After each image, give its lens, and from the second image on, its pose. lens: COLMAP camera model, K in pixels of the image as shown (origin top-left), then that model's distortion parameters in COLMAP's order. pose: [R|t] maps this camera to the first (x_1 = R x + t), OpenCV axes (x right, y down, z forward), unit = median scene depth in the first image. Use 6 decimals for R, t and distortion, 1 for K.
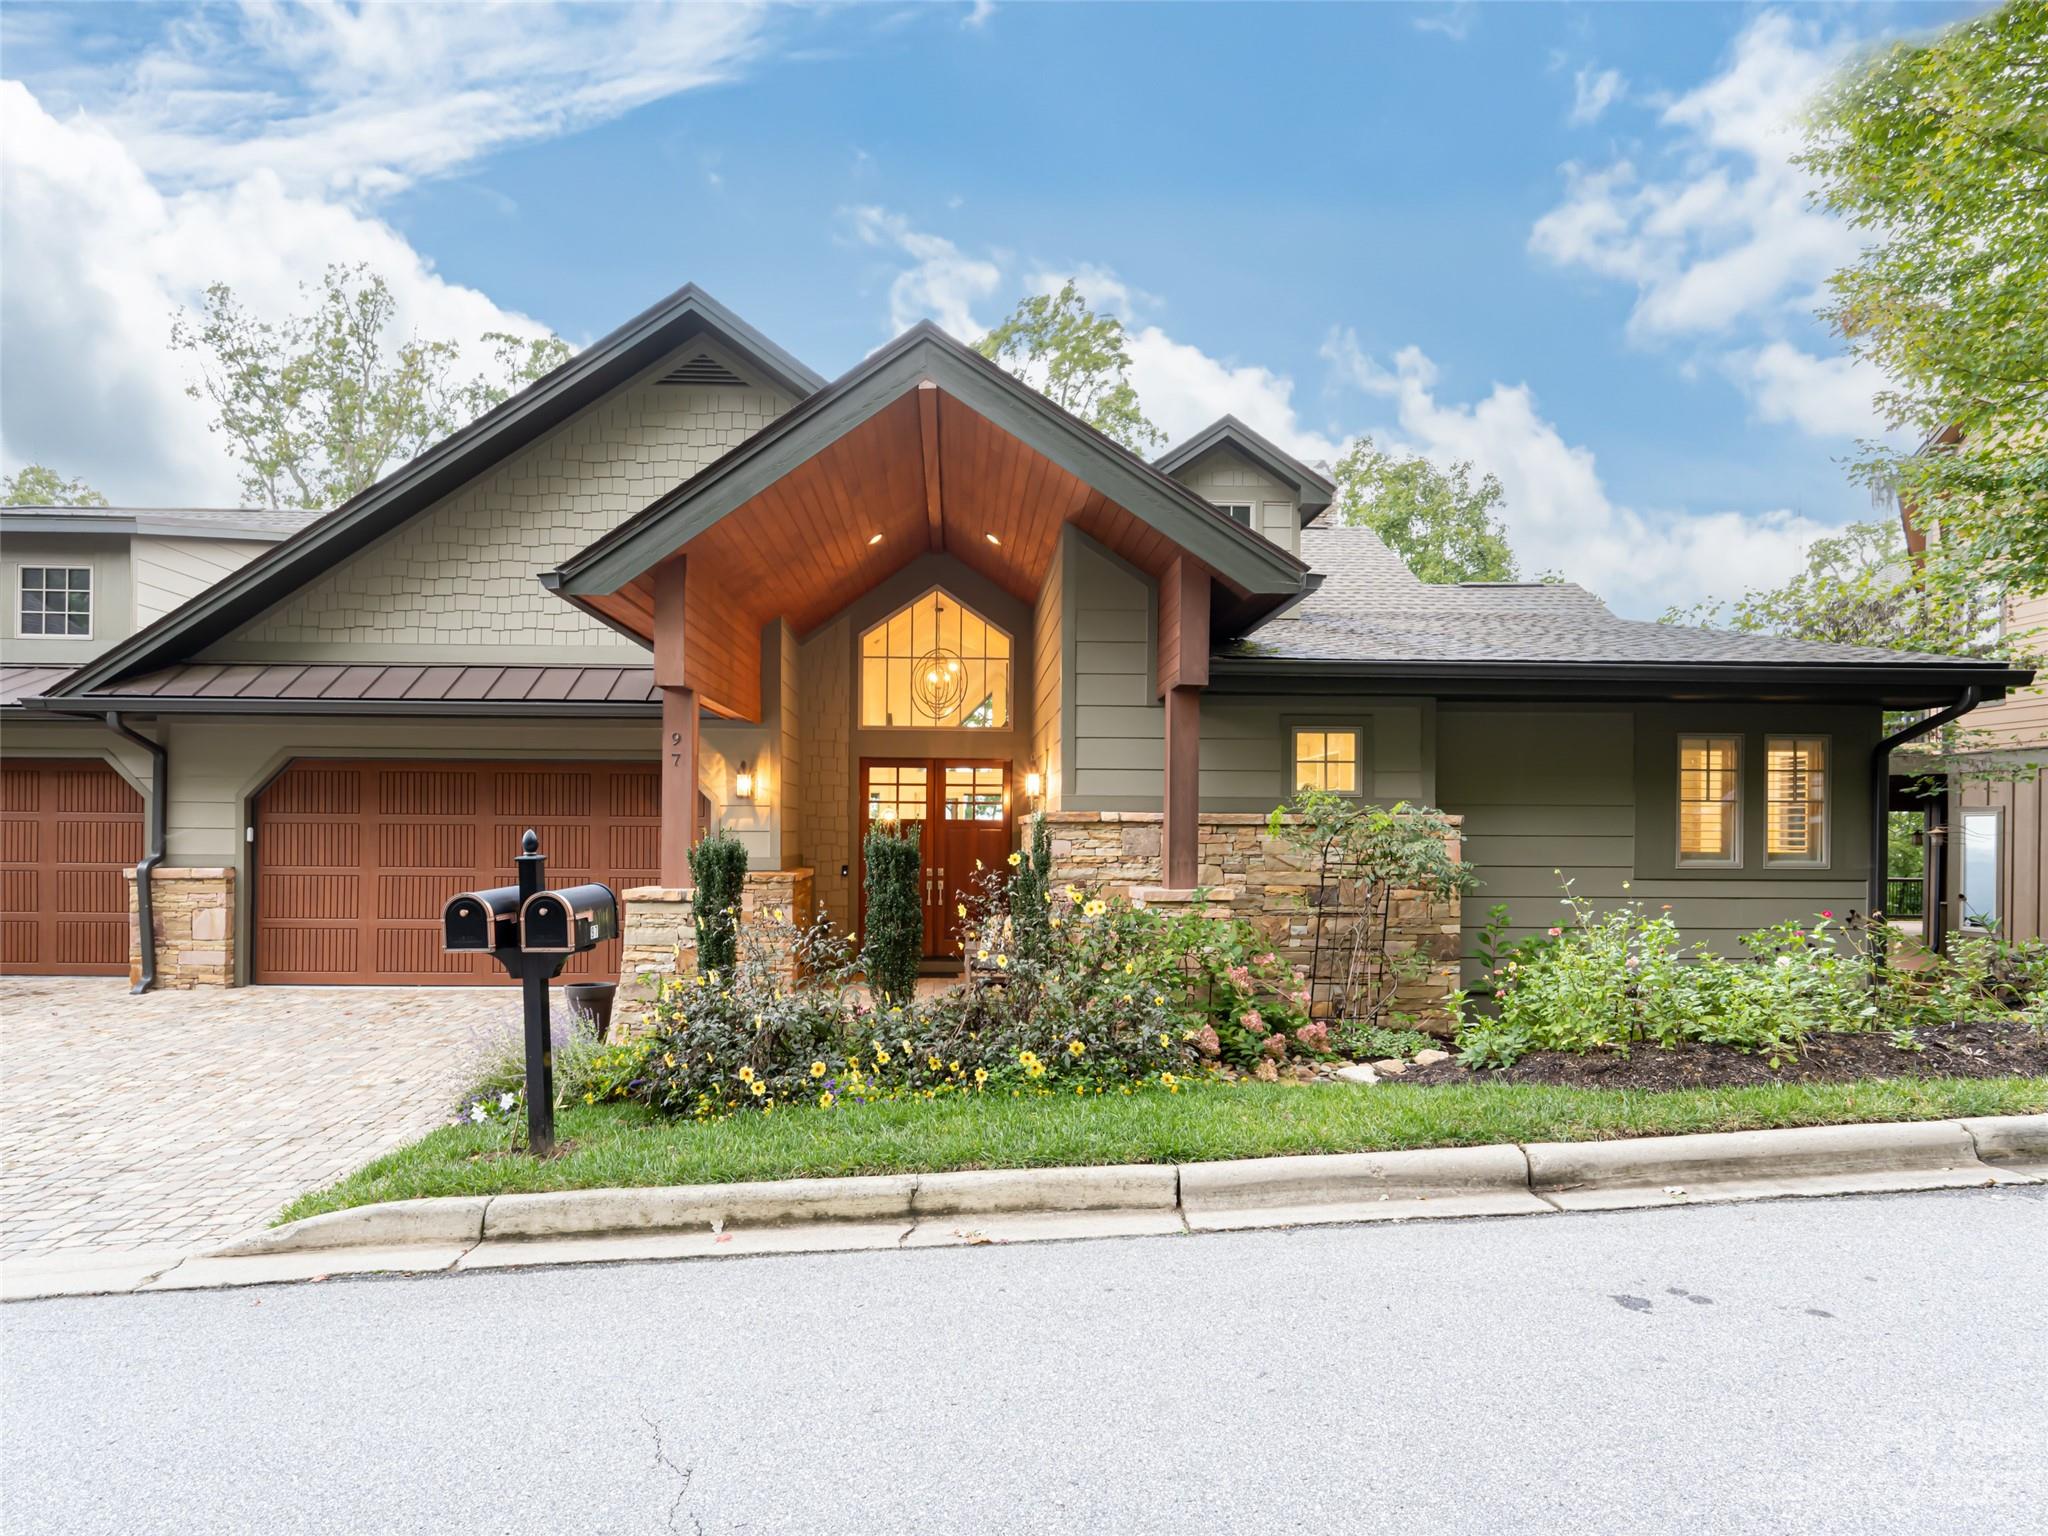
lens RADIAL K [[1168.1, 0, 1066.1], [0, 1168.1, 754.6], [0, 0, 1]] dist [0.001430, -0.000501]
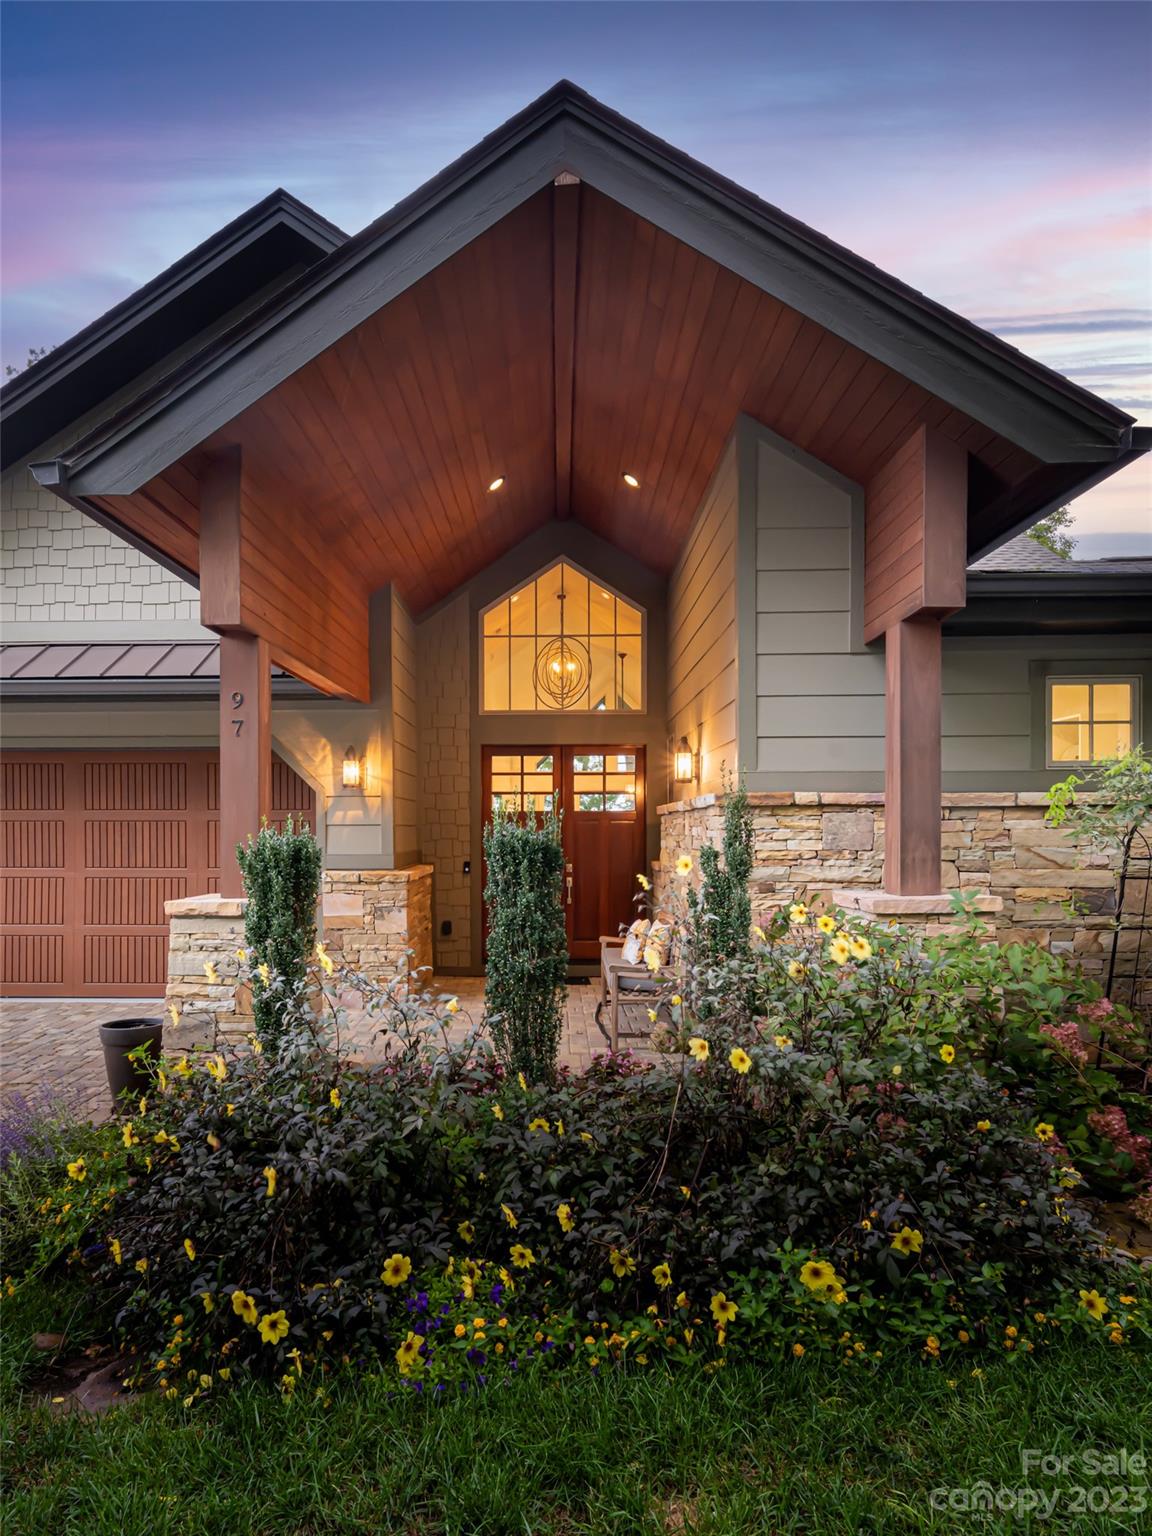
lens RADIAL K [[720.2, 0, 576.0], [0, 720.2, 768.0], [0, 0, 1]] dist [-0.000833, 0.000125]
pose [[0.998528, -0.014301, -0.052314, -0.080159], [0.013133, 0.999659, -0.022589, 0.038725], [0.052620, 0.021869, 0.998375, 0.483190]]
